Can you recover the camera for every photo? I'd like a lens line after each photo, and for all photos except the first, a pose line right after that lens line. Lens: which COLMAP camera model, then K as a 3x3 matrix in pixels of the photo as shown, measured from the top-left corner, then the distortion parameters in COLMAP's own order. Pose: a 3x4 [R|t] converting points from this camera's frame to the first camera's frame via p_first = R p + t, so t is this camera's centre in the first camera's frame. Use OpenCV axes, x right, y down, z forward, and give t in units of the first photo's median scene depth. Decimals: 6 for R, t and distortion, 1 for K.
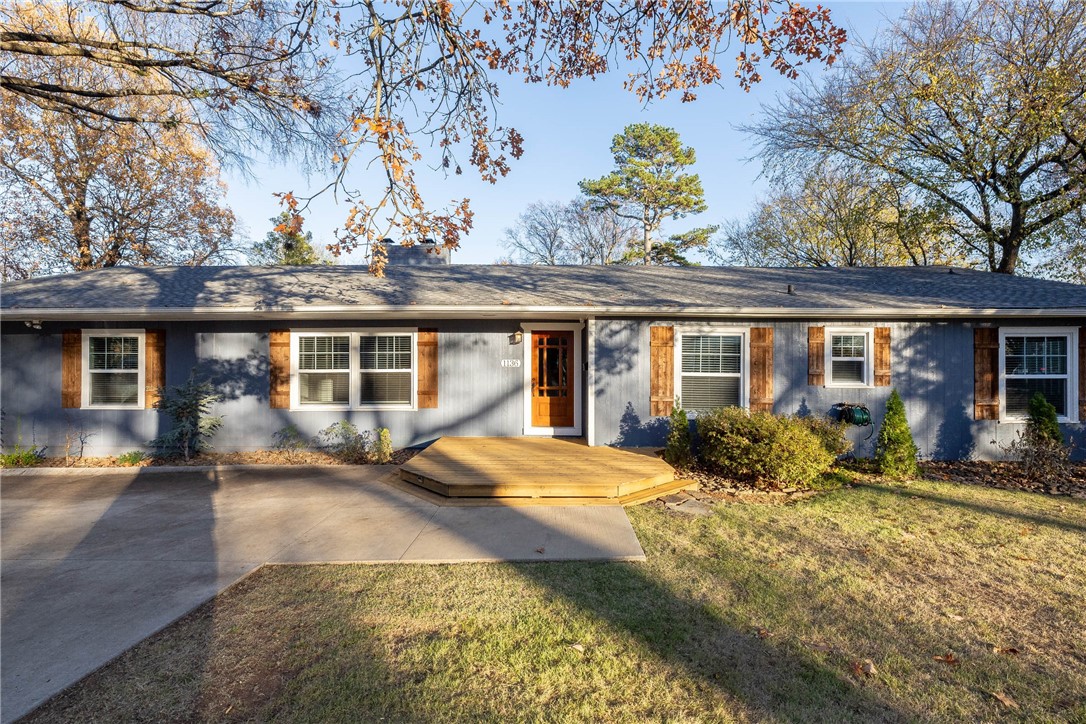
lens RADIAL K [[474.0, 0, 542.3], [0, 474.0, 365.0], [0, 0, 1]] dist [0.001863, -0.000163]
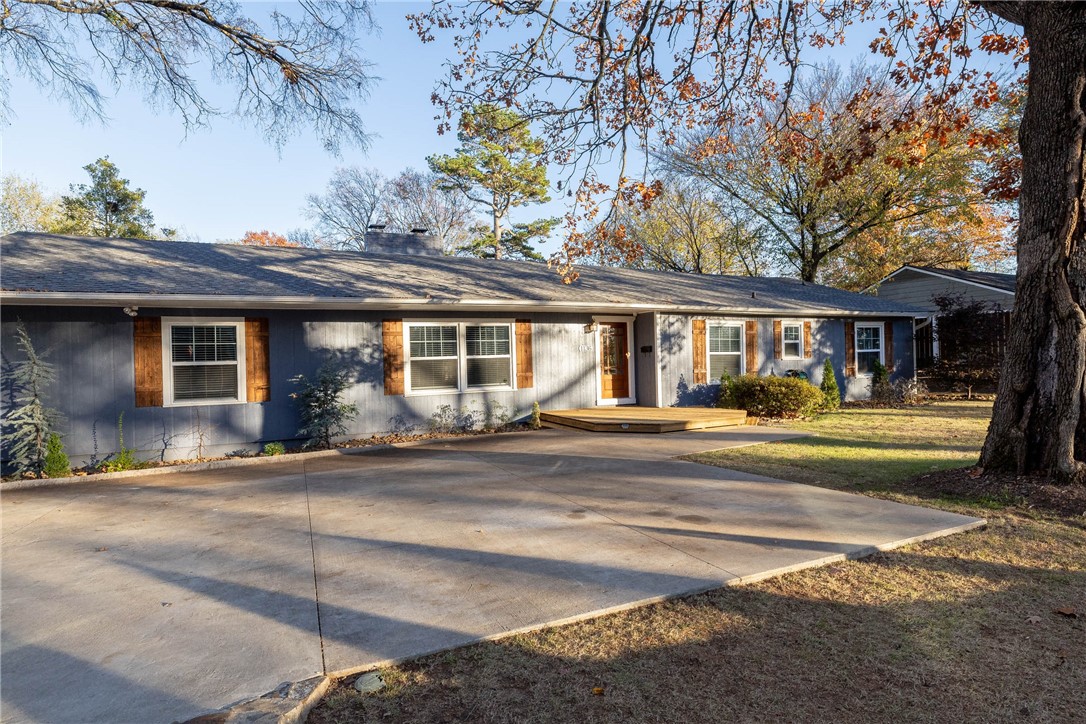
lens RADIAL K [[572.1, 0, 549.2], [0, 572.1, 364.8], [0, 0, 1]] dist [0.001357, -0.001091]
pose [[0.890868, -0.027660, 0.453420, -0.916786], [0.026303, 0.999611, 0.009300, 0.025824], [-0.453501, 0.003641, 0.891248, -0.315637]]
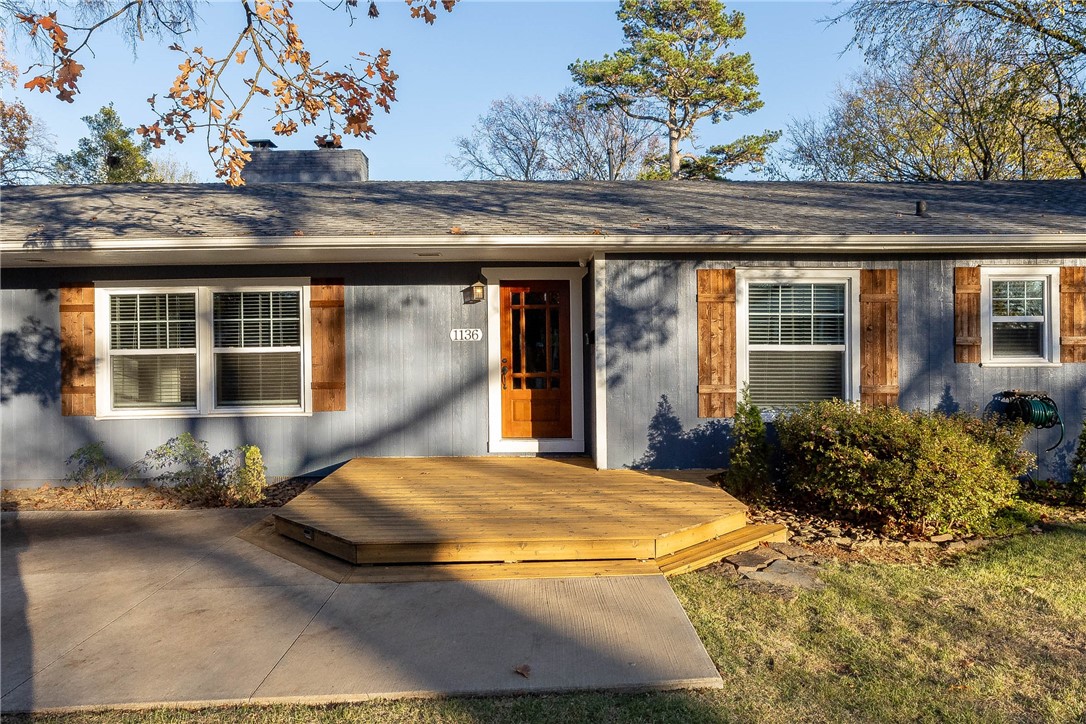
lens RADIAL K [[706.9, 0, 538.8], [0, 706.9, 351.5], [0, 0, 1]] dist [-0.001476, 0.002507]
pose [[0.999422, -0.013305, 0.031286, -0.002538], [0.013158, 0.999901, 0.004920, 0.015727], [-0.031349, -0.004505, 0.999498, 0.105751]]
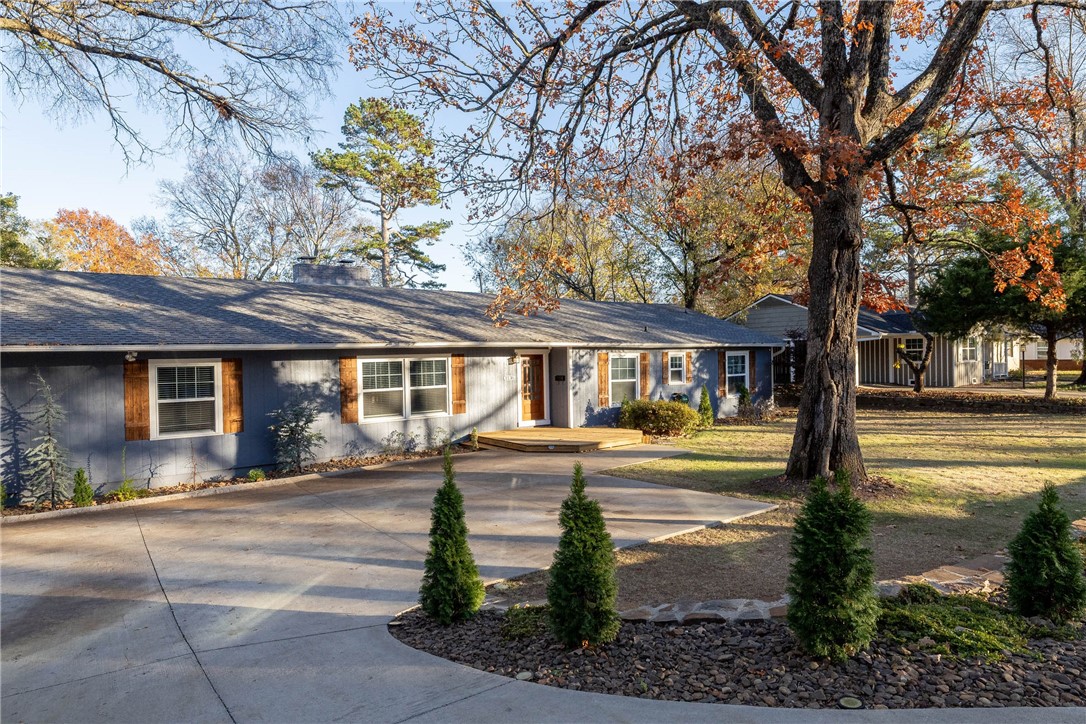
lens RADIAL K [[638.6, 0, 545.4], [0, 638.6, 364.9], [0, 0, 1]] dist [0.009140, 0.000598]
pose [[0.782106, -0.025879, 0.622608, -1.304545], [0.019128, 0.999663, 0.017524, -0.081315], [-0.622852, -0.001797, 0.782338, -0.633911]]
